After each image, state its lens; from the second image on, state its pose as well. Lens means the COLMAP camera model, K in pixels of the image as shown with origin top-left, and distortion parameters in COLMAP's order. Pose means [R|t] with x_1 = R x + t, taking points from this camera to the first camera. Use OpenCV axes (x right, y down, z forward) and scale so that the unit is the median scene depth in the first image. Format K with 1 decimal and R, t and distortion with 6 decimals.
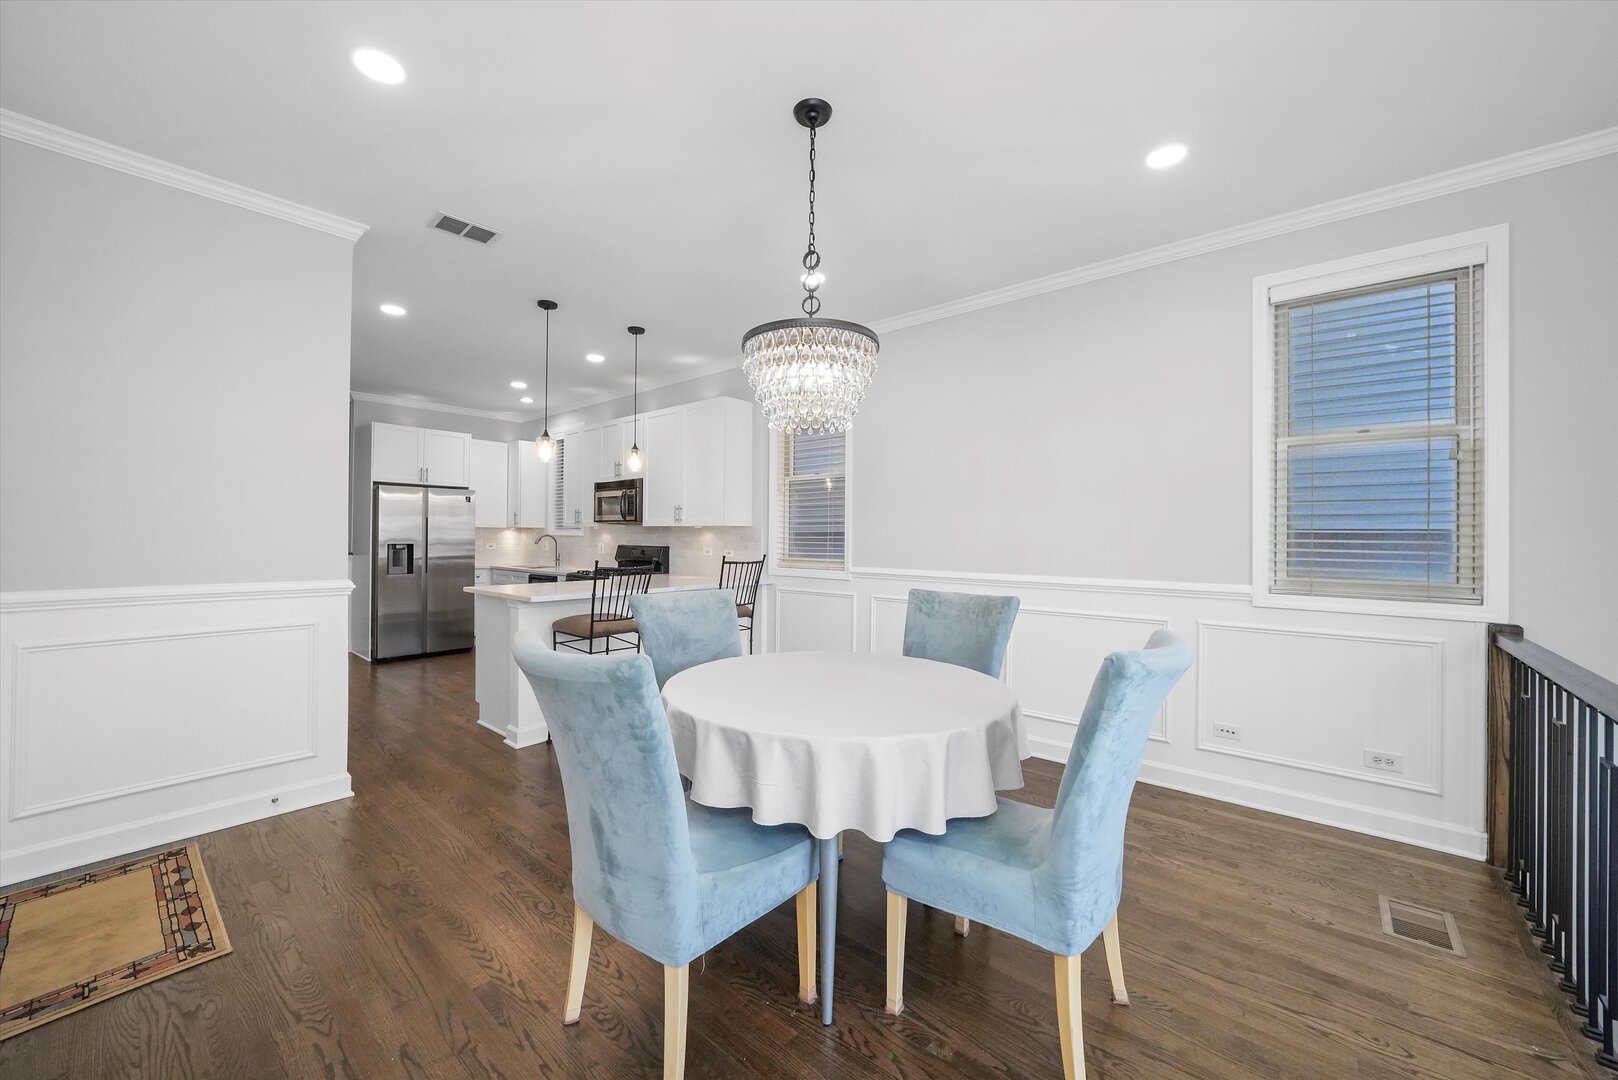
lens RADIAL K [[618.3, 0, 808.4], [0, 618.3, 528.1], [0, 0, 1]] dist [-0.001872, -0.000395]
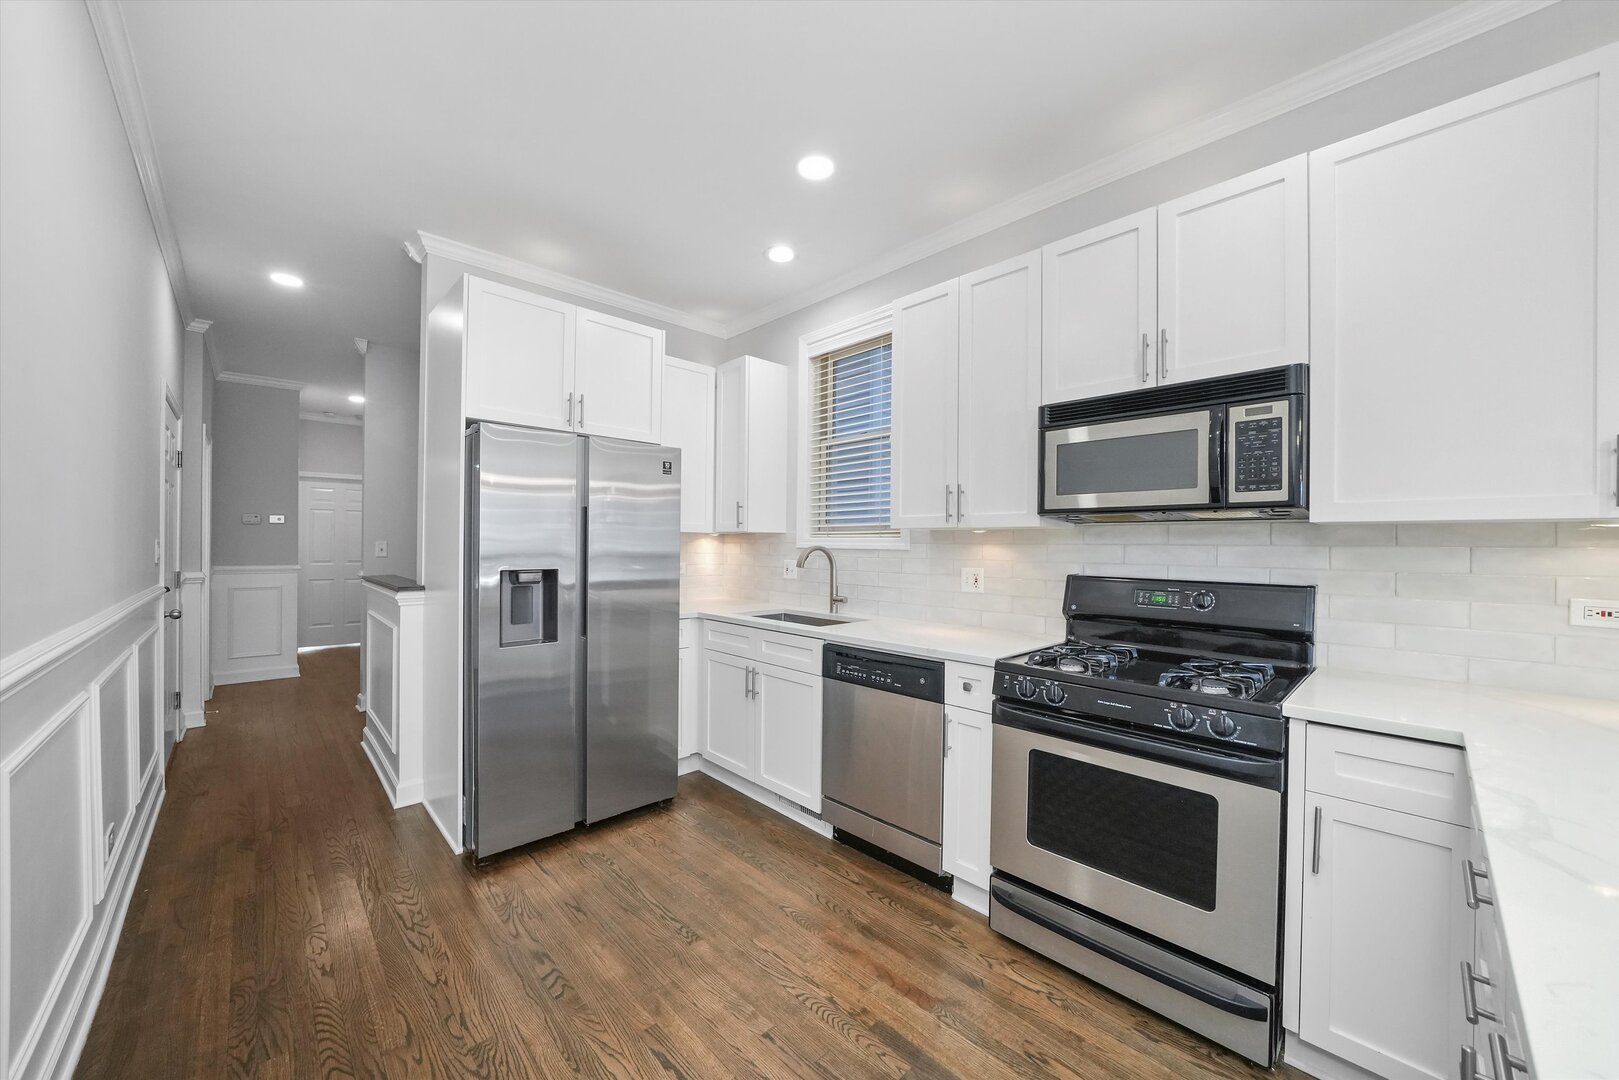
lens RADIAL K [[586.1, 0, 804.8], [0, 586.1, 541.4], [0, 0, 1]] dist [-0.019302, 0.000055]
pose [[0.994141, 0.005428, -0.107958, -0.410969], [-0.005033, 0.999980, 0.003923, 0.004589], [0.107977, -0.003357, 0.994148, 0.599089]]
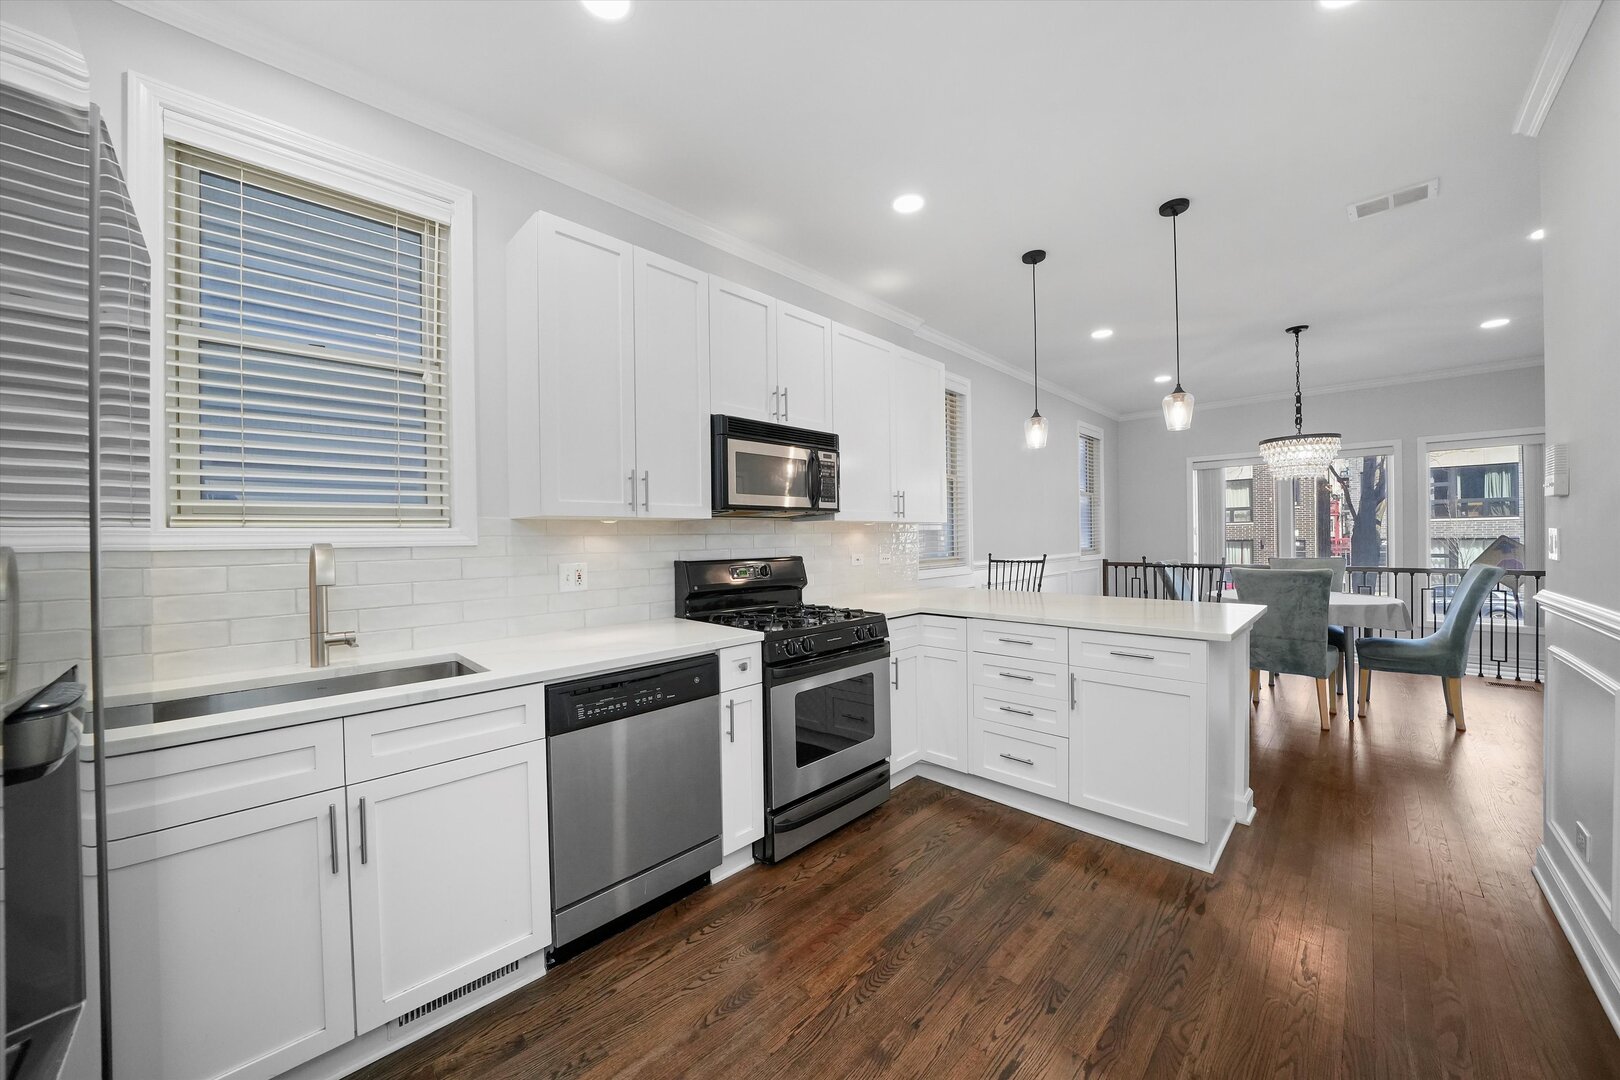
lens RADIAL K [[586.4, 0, 785.5], [0, 586.4, 538.6], [0, 0, 1]] dist [-0.019302, 0.000055]
pose [[0.095176, -0.008458, 0.995424, -0.679065], [0.002815, 0.999962, 0.008228, 0.006598], [-0.995456, 0.002020, 0.095197, 0.851817]]
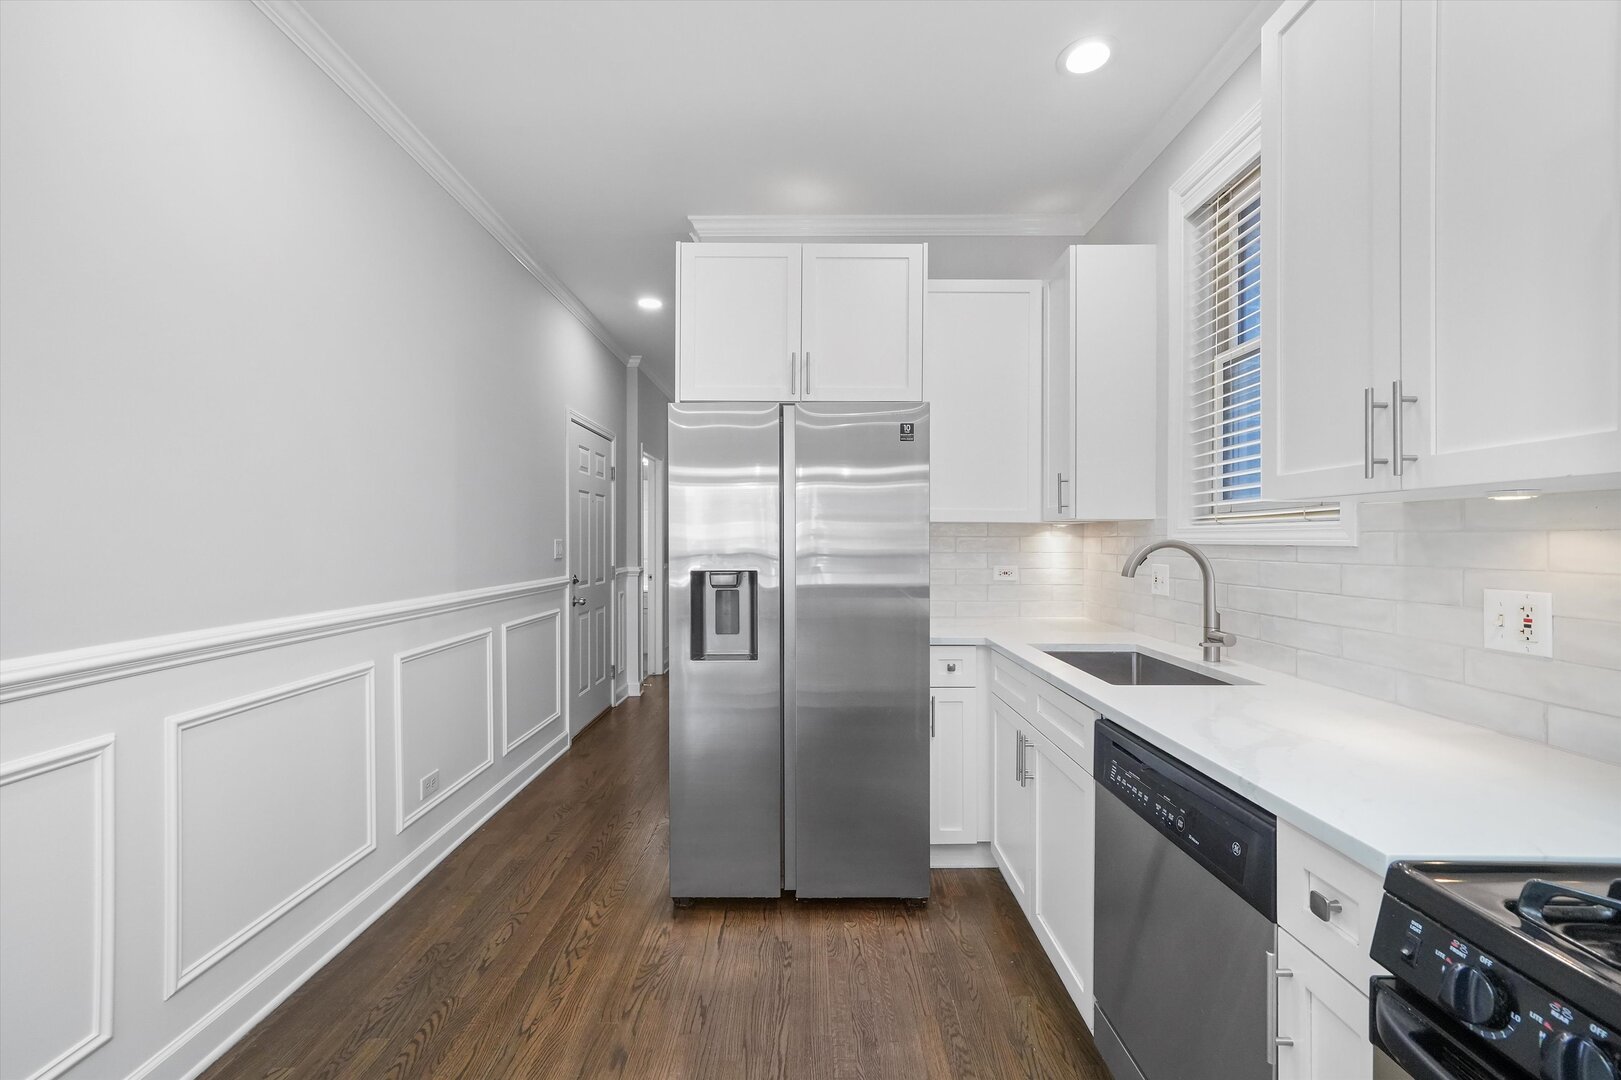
lens RADIAL K [[670.1, 0, 809.7], [0, 670.1, 536.2], [0, 0, 1]] dist [0.001056, -0.000080]
pose [[0.647534, -0.007525, -0.762000, -0.324597], [0.009769, 0.999951, -0.001573, 0.007395], [0.761974, -0.006425, 0.647576, 0.746618]]
